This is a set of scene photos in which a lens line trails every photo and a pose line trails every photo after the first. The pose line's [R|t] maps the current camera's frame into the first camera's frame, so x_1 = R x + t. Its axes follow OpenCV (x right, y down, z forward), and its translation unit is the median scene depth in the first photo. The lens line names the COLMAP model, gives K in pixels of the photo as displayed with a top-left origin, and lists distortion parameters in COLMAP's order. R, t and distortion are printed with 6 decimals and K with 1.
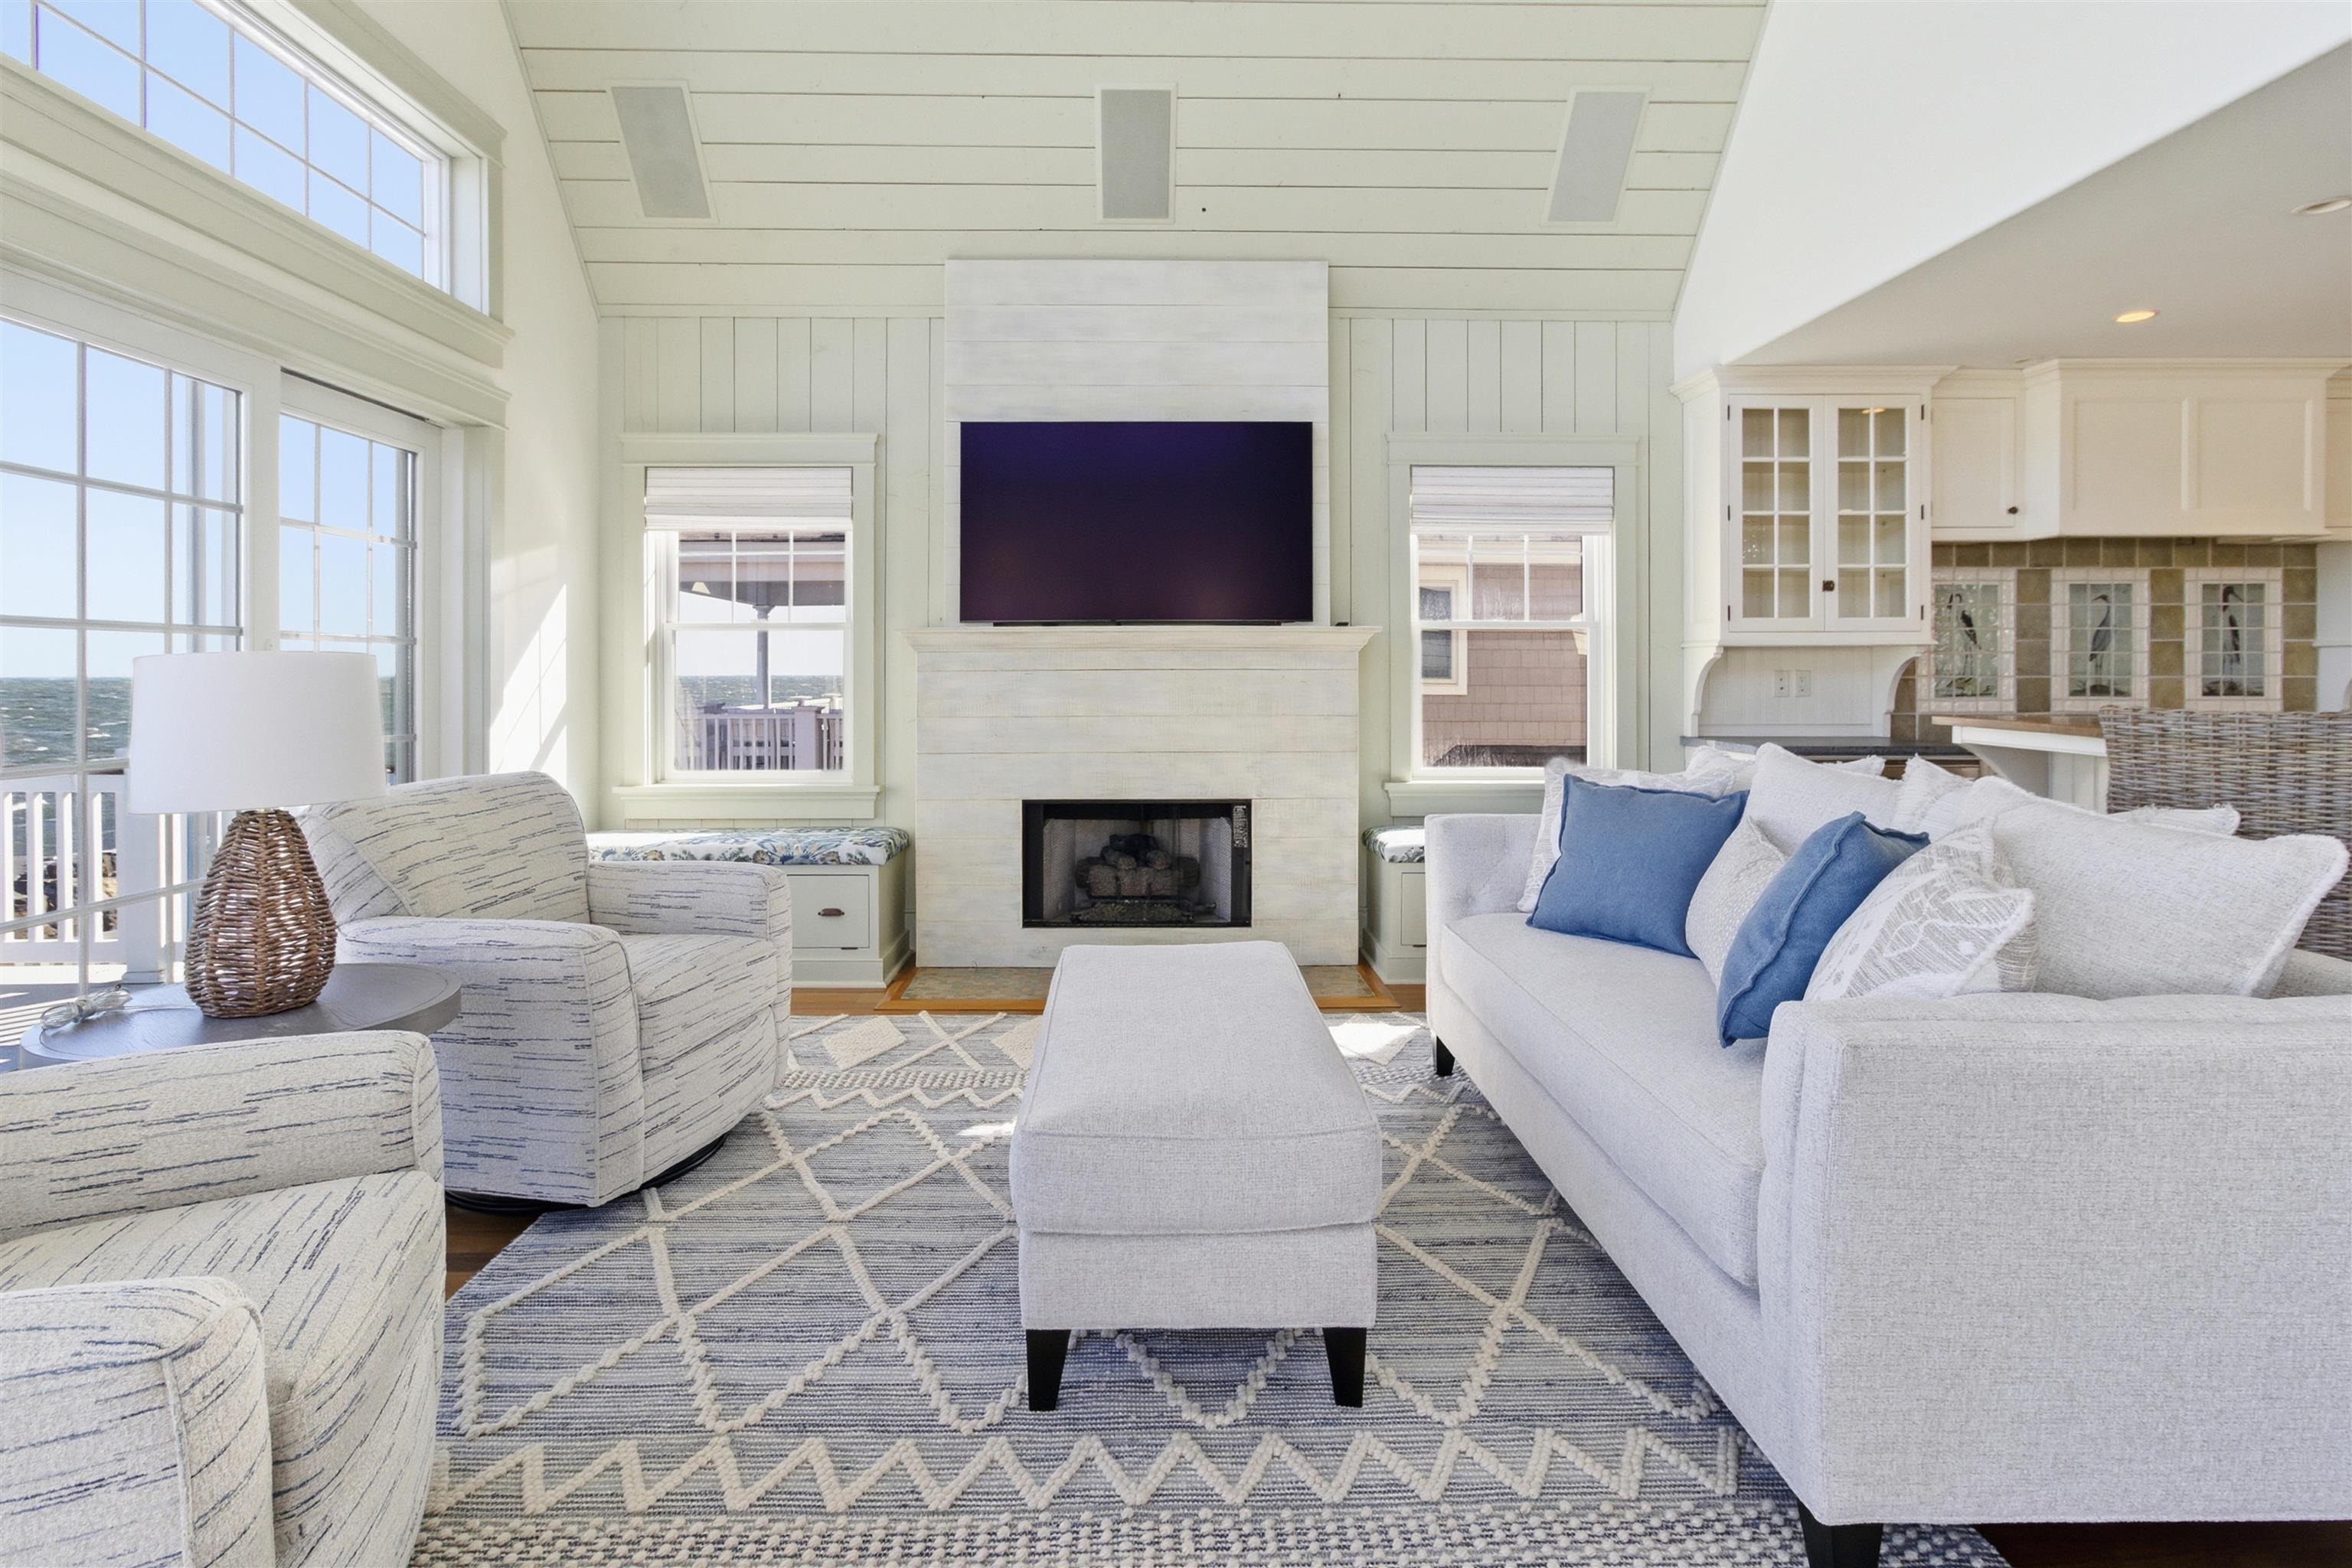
lens RADIAL K [[1162.2, 0, 1158.9], [0, 1162.2, 686.0], [0, 0, 1]] dist [-0.003537, 0.002939]
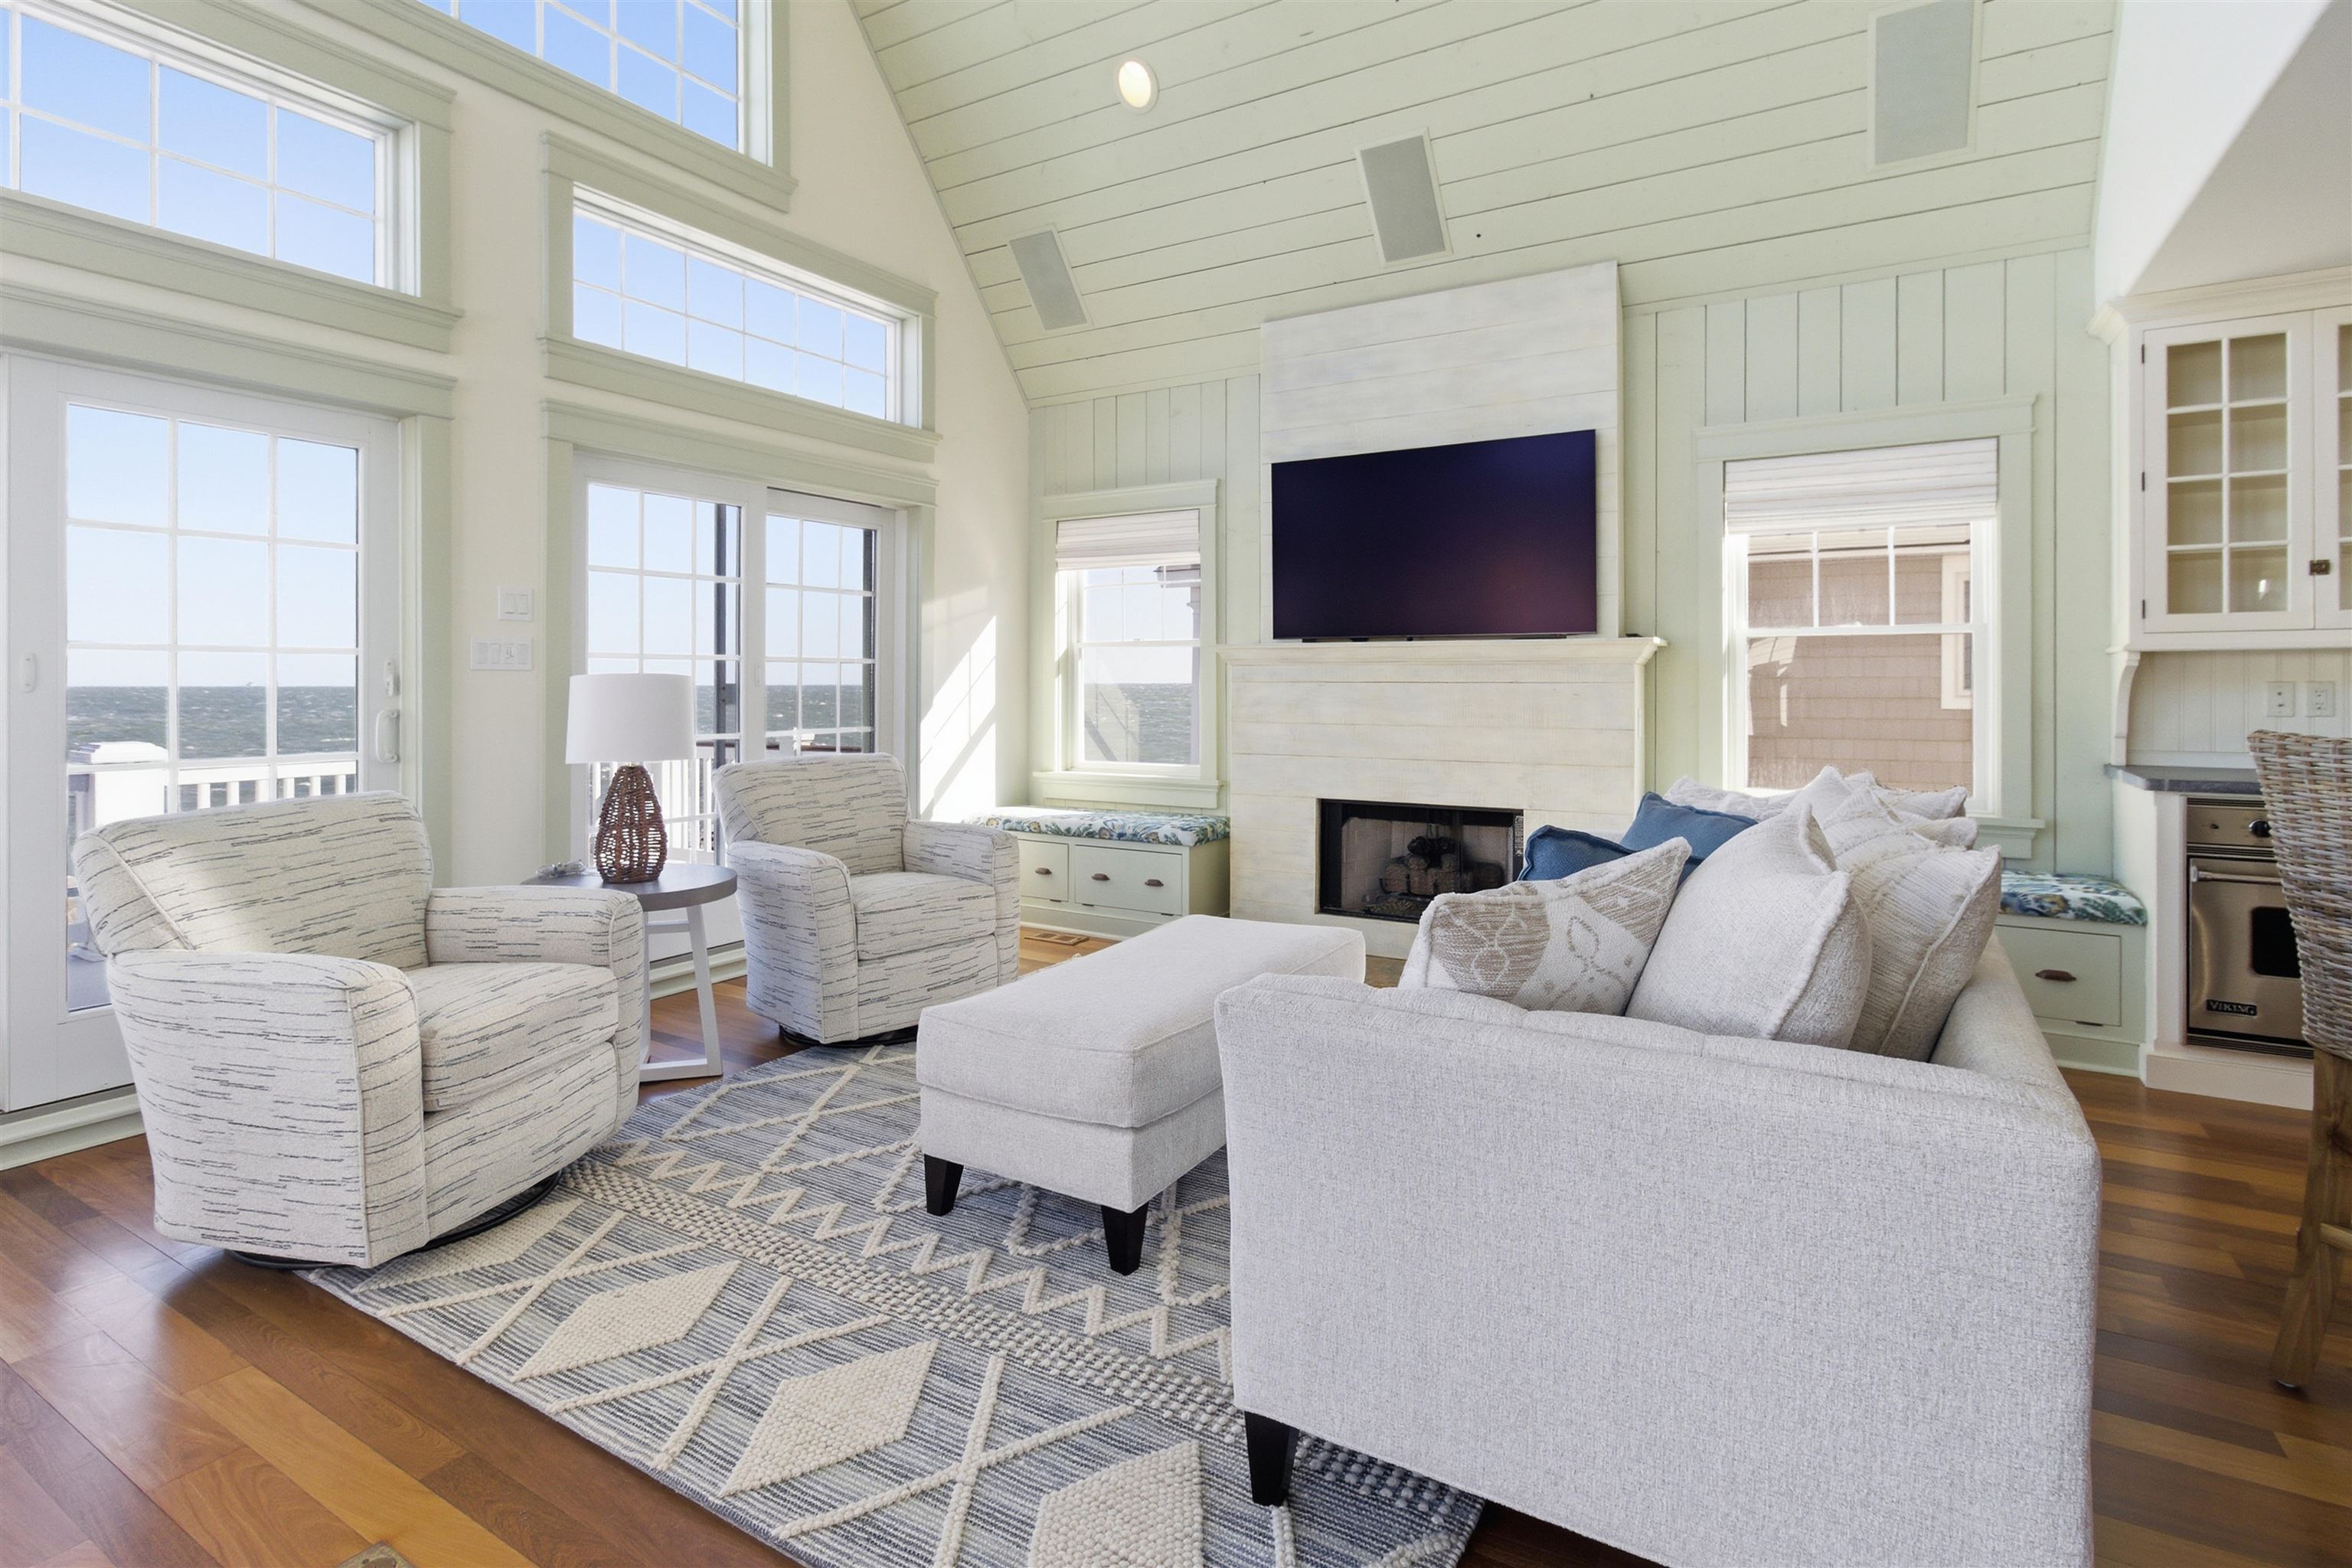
lens RADIAL K [[1162.2, 0, 1169.9], [0, 1162.2, 686.6], [0, 0, 1]] dist [-0.003537, 0.002939]
pose [[0.845878, 0.002654, -0.533370, 0.356700], [-0.006082, 0.999971, -0.004669, -0.003016], [0.533342, 0.007194, 0.845869, -0.014729]]
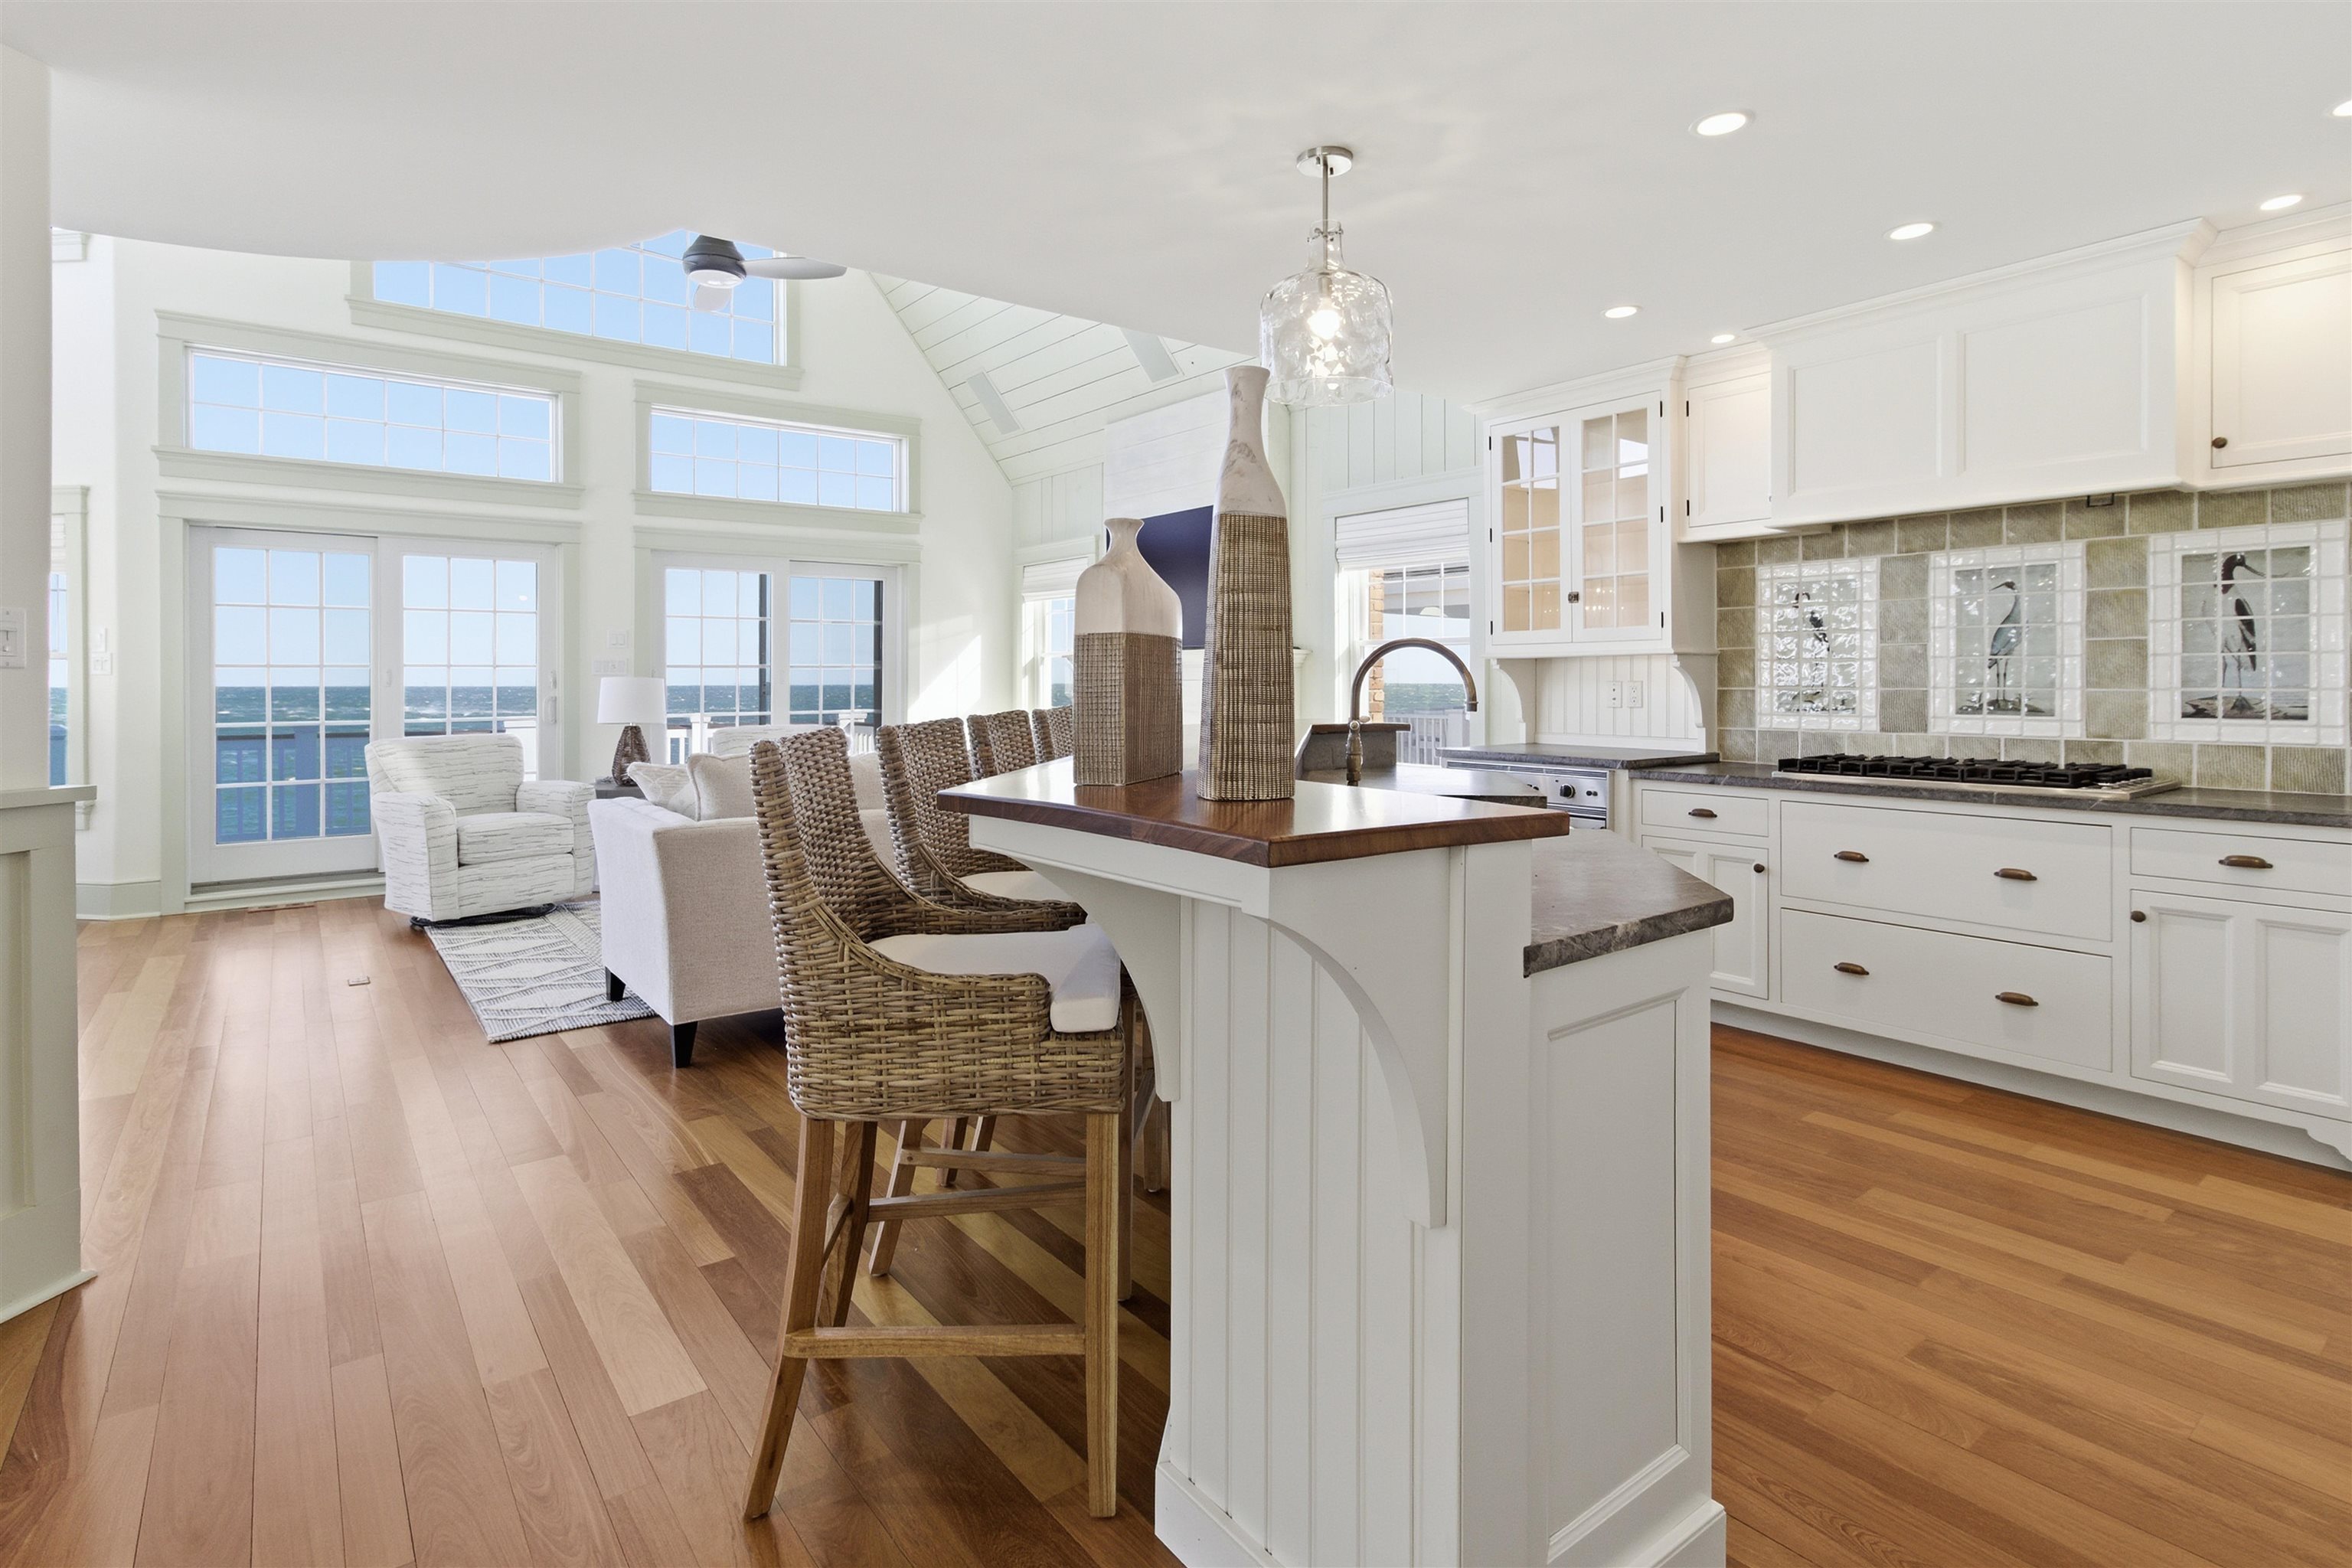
lens RADIAL K [[1162.2, 0, 1157.3], [0, 1162.2, 689.9], [0, 0, 1]] dist [-0.003537, 0.002939]
pose [[0.590136, 0.006366, -0.807279, 1.175565], [-0.007531, 0.999969, 0.002380, -0.005566], [0.807269, 0.004675, 0.590166, 0.108958]]
